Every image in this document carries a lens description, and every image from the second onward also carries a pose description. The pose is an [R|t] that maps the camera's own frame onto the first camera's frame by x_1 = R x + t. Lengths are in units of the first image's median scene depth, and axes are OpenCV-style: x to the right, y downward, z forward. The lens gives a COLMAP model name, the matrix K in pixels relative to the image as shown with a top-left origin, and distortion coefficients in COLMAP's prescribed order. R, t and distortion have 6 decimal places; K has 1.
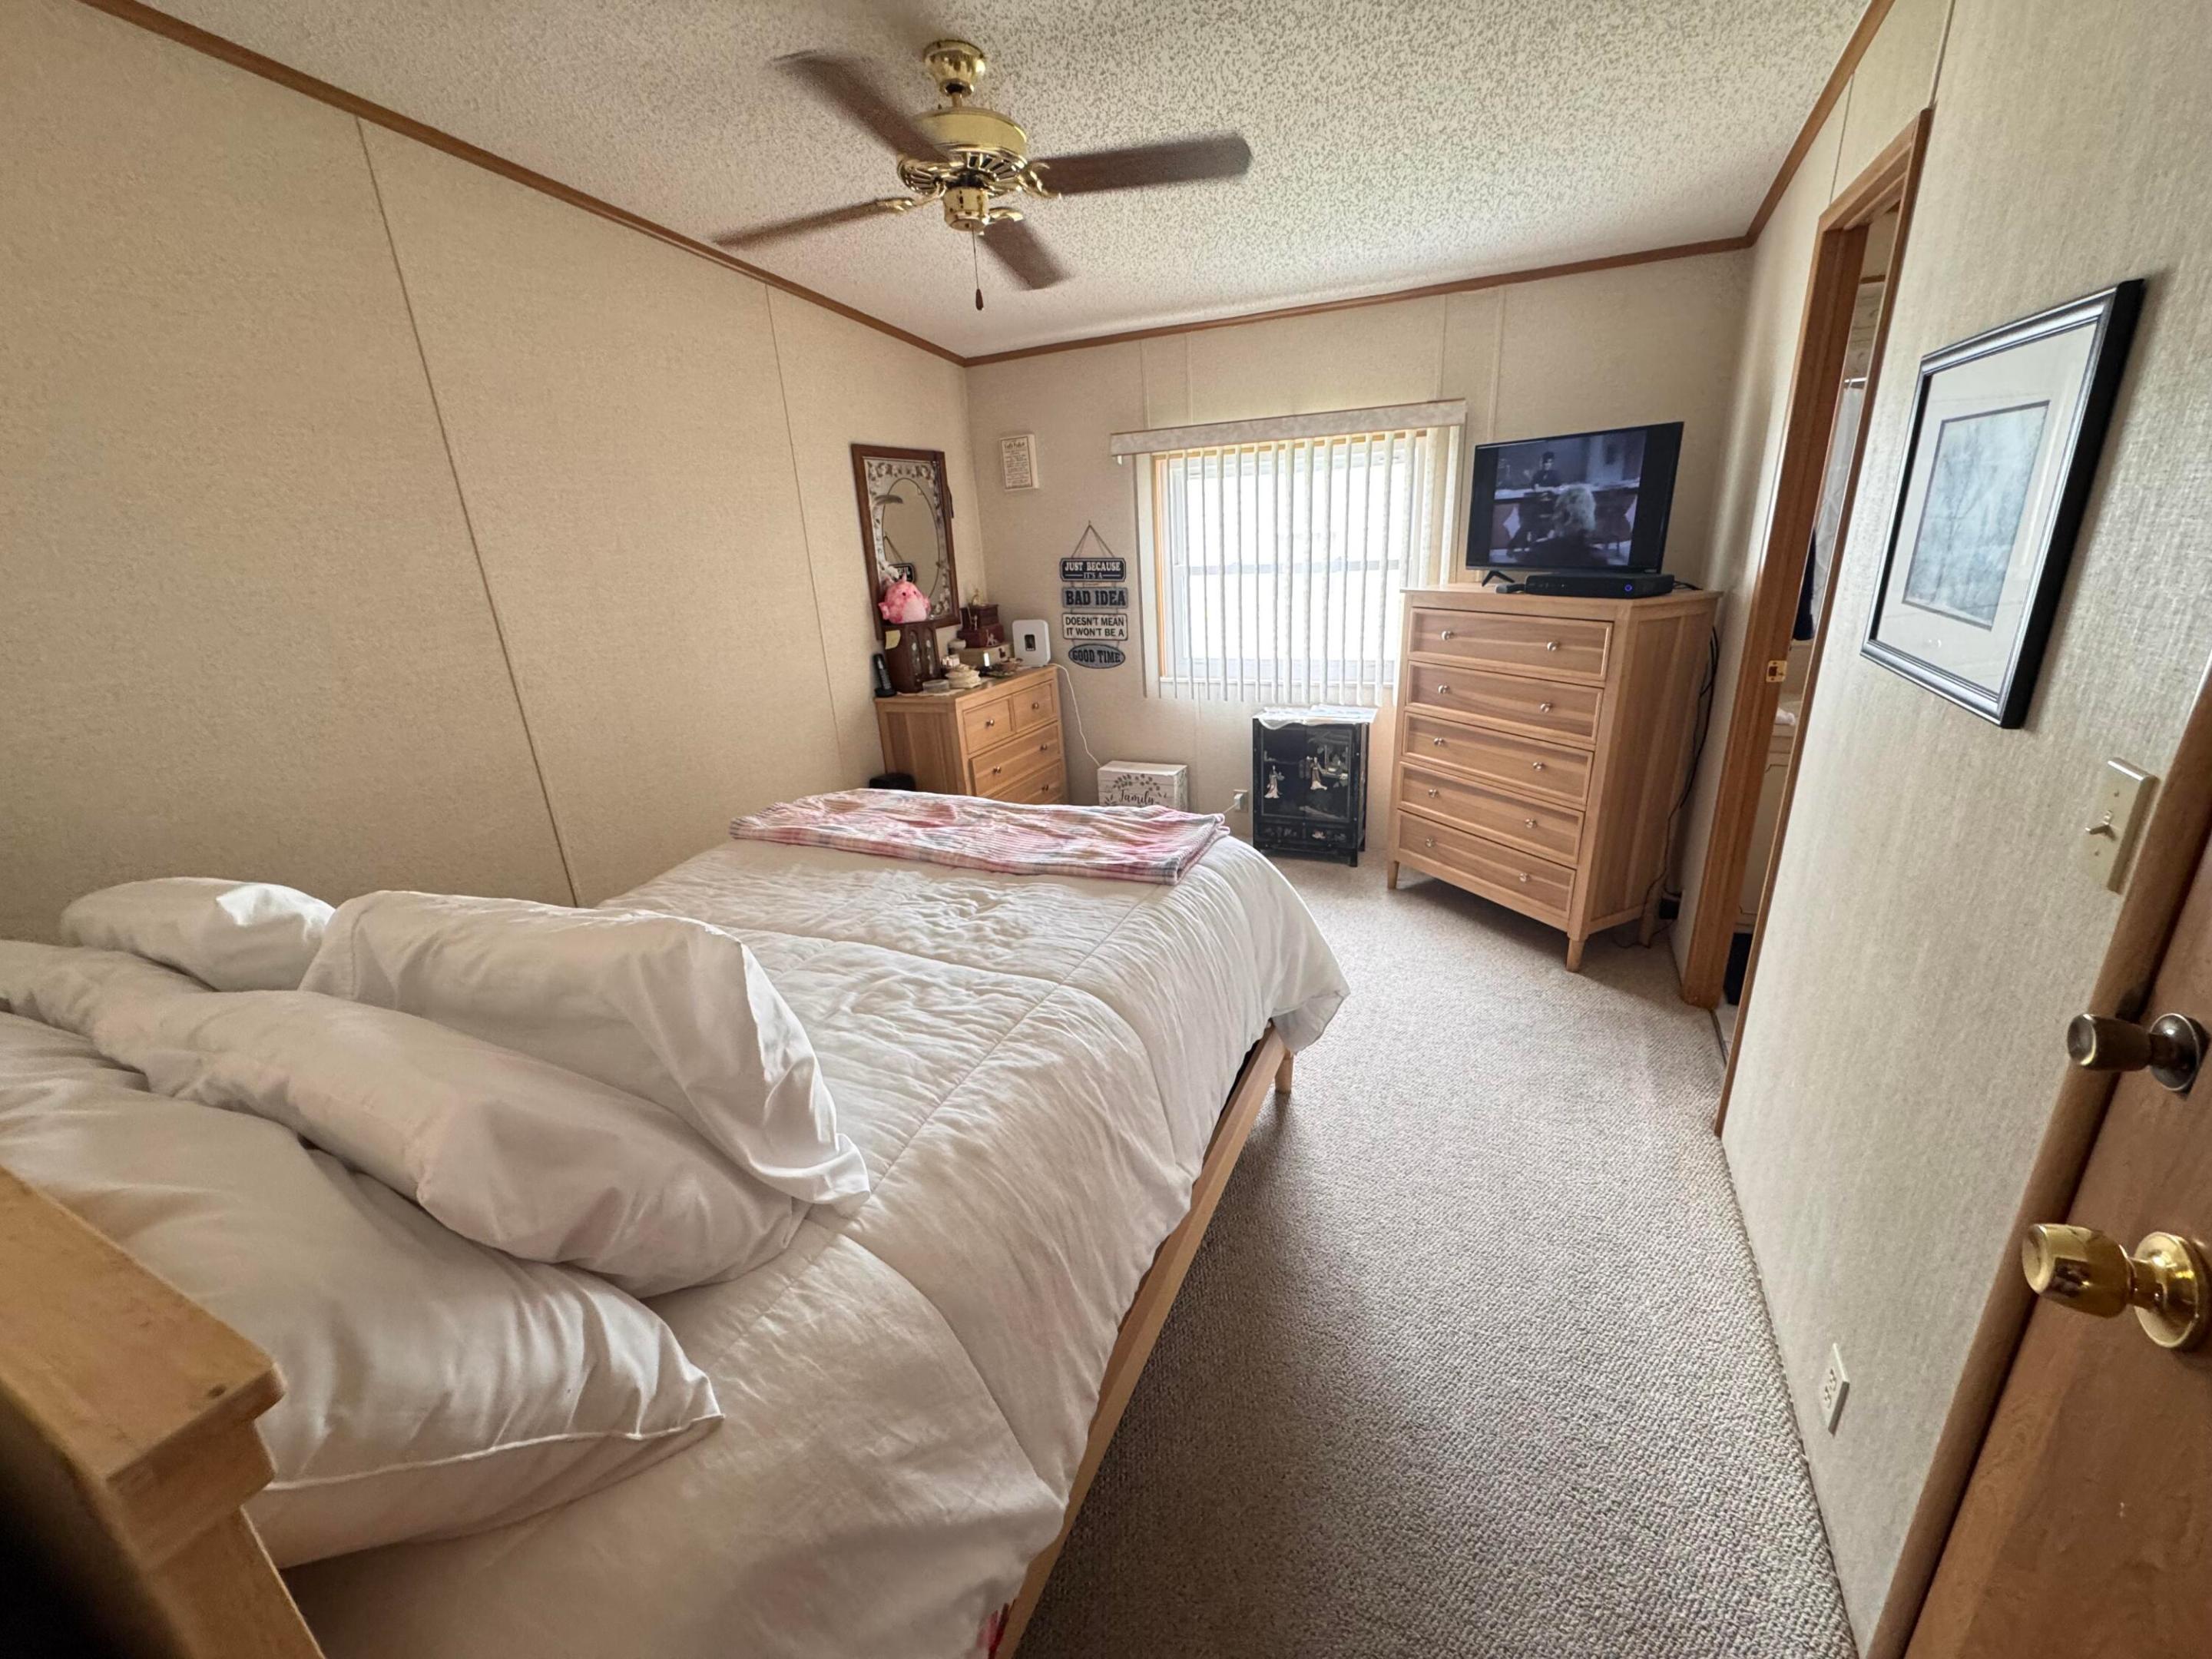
lens RADIAL K [[884.4, 0, 1106.0], [0, 884.4, 829.5], [0, 0, 1]] dist [-0.000785, -0.000186]
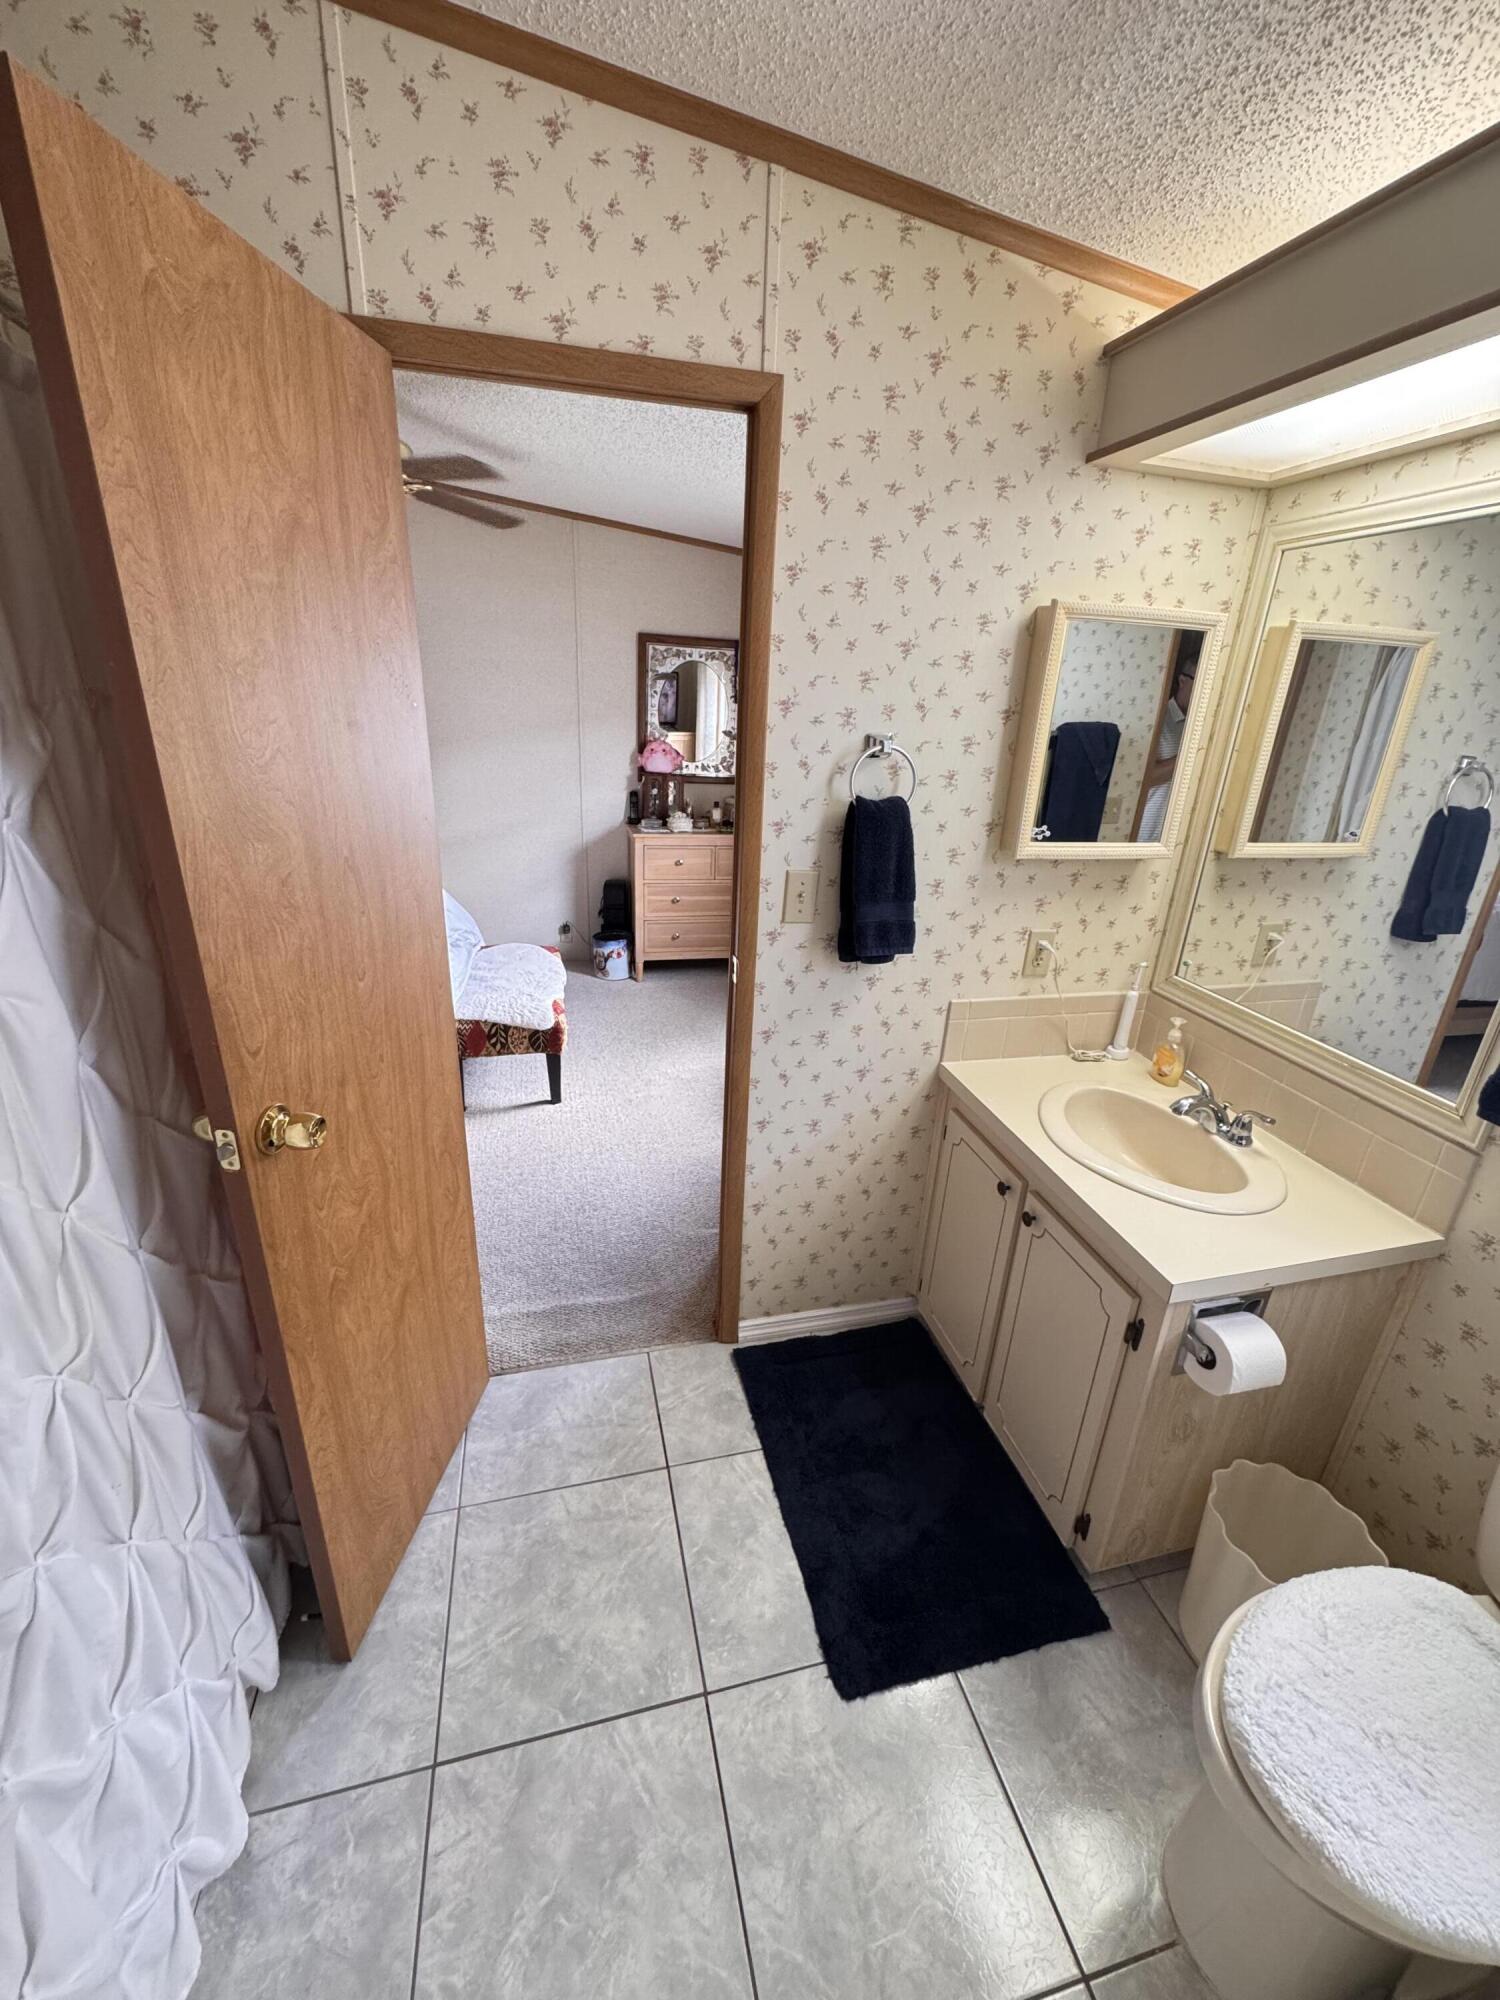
lens RADIAL K [[799.7, 0, 750.0], [0, 799.7, 1000.0], [0, 0, 1]] dist [-0.000785, -0.000186]
pose [[0.628383, 0.360776, -0.689184, 0.775795], [-0.330159, 0.925887, 0.183654, -0.181067], [0.704365, 0.112135, 0.700925, 0.303031]]
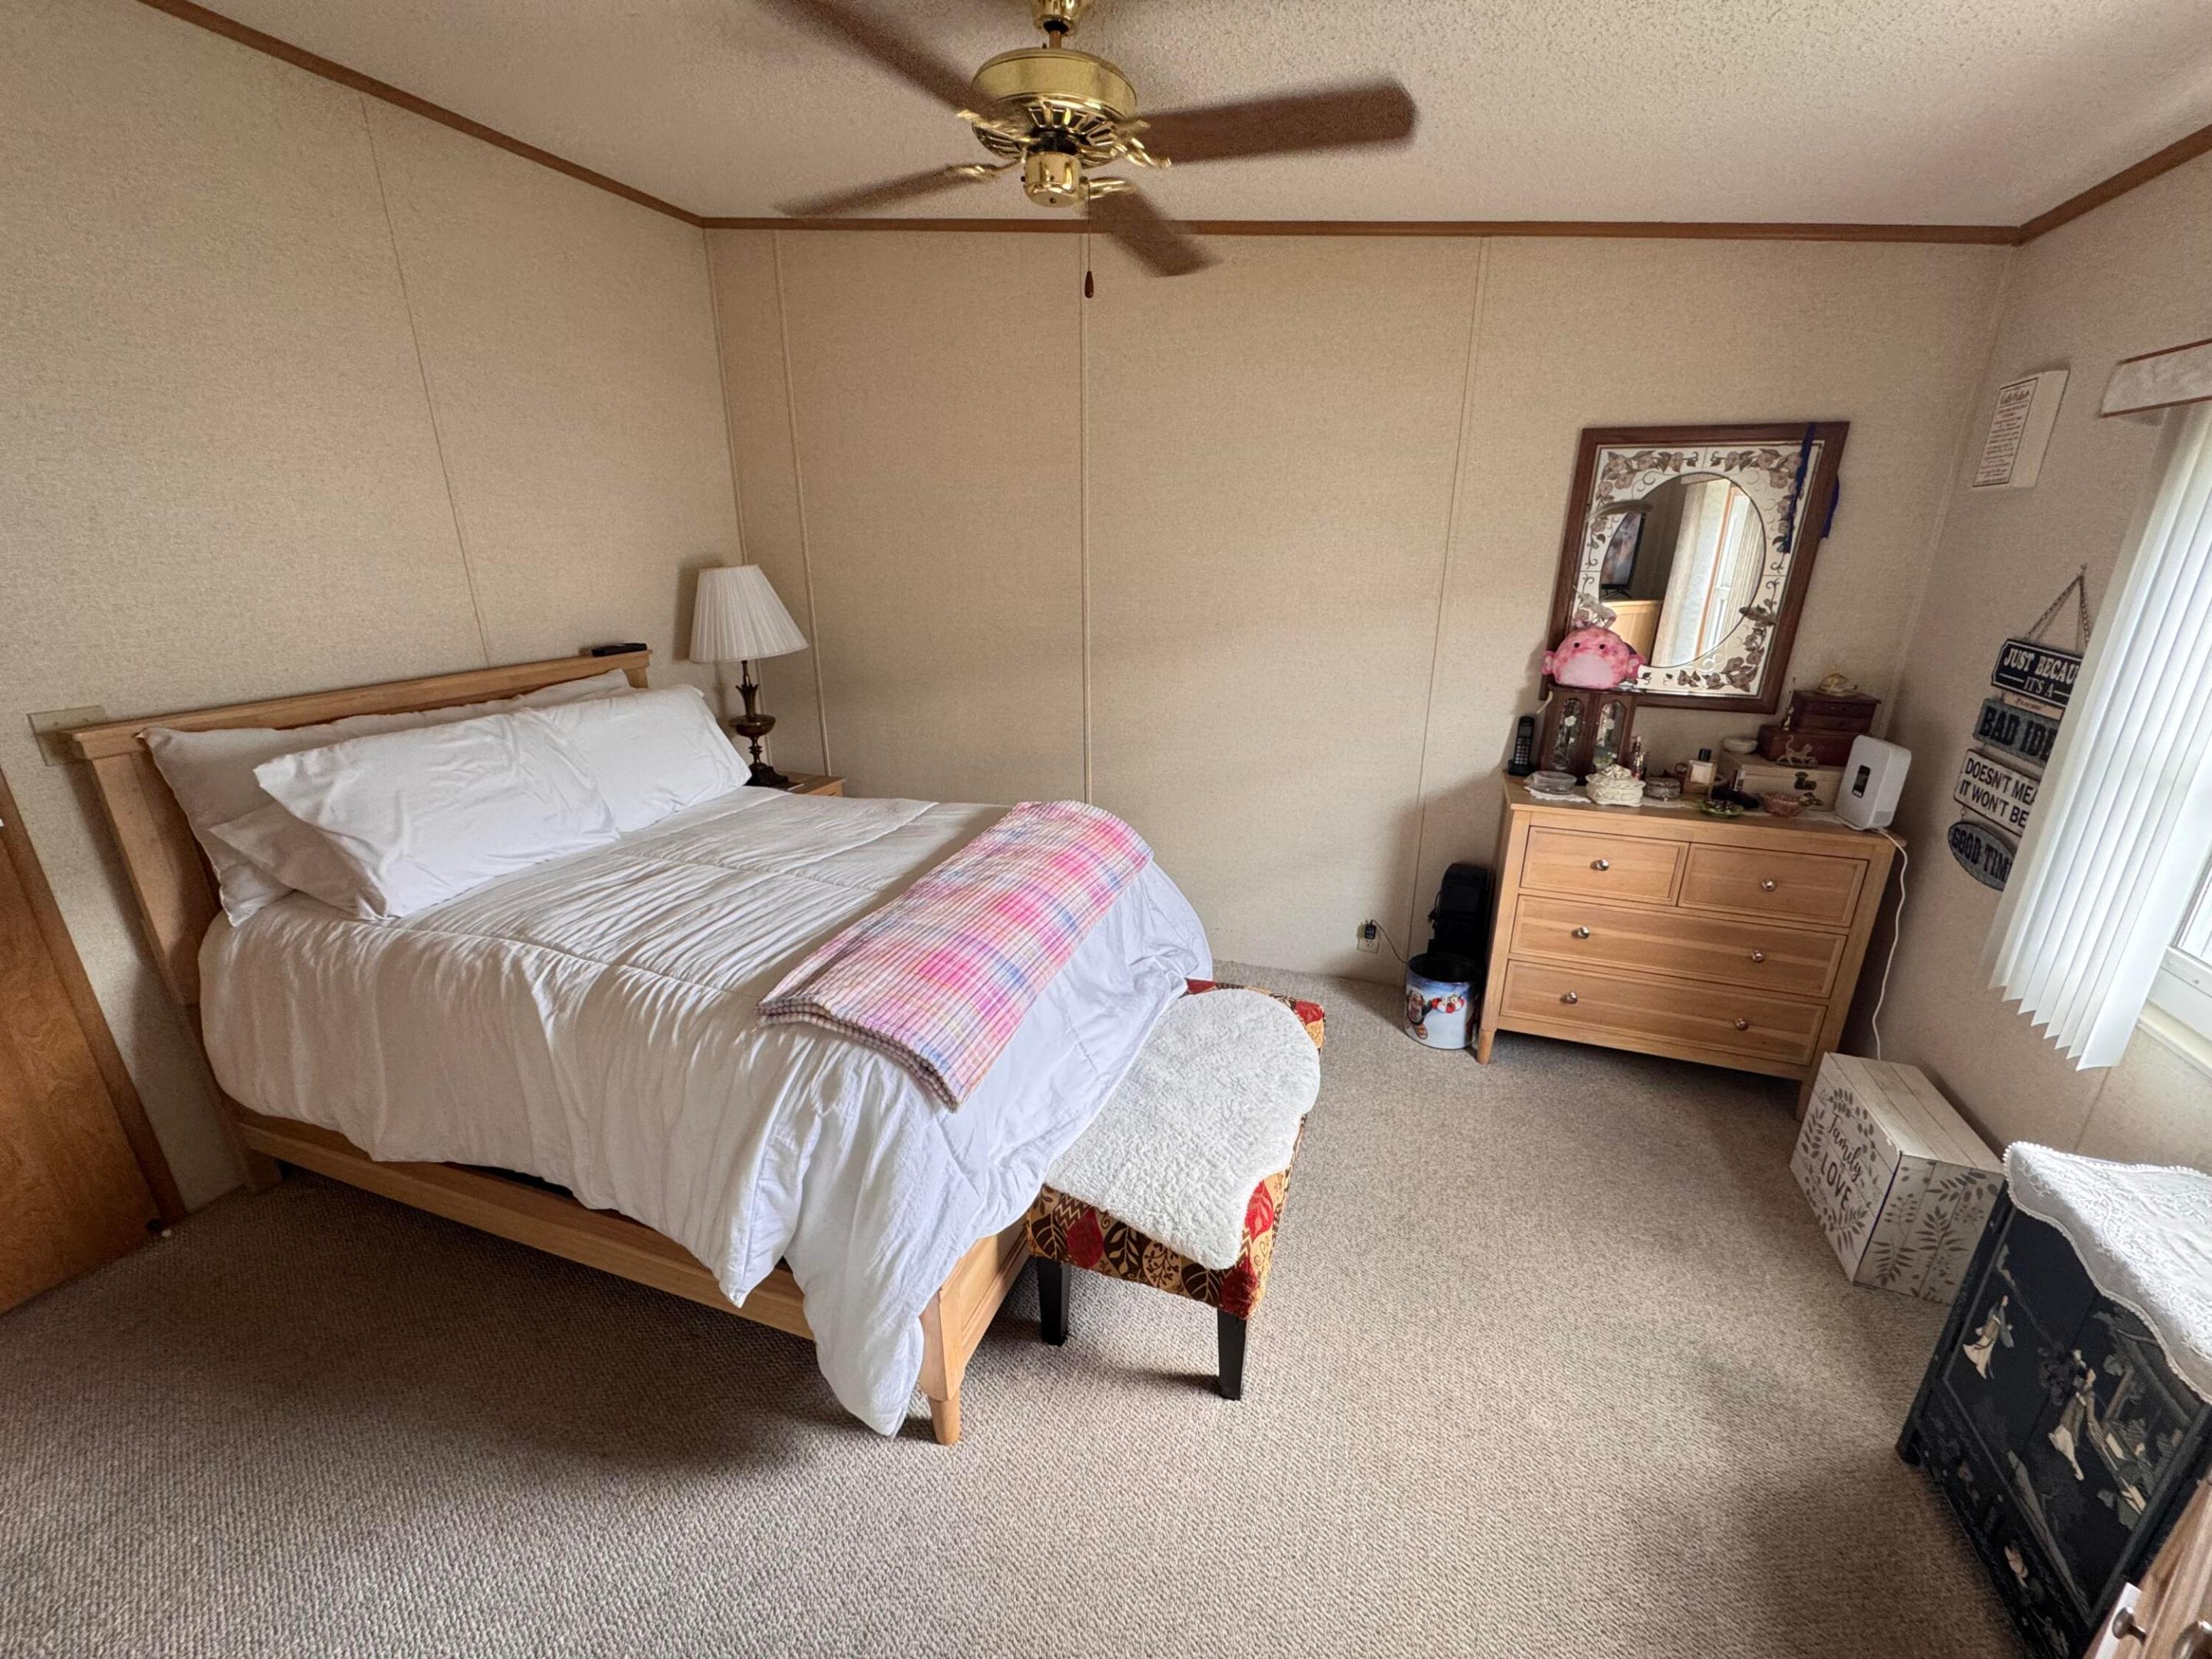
lens RADIAL K [[884.4, 0, 1106.0], [0, 884.4, 829.5], [0, 0, 1]] dist [-0.000785, -0.000186]
pose [[0.089263, 0.373879, -0.923172, 0.411563], [-0.326053, 0.886770, 0.327610, -0.234817], [0.941128, 0.271760, 0.201060, 0.531916]]
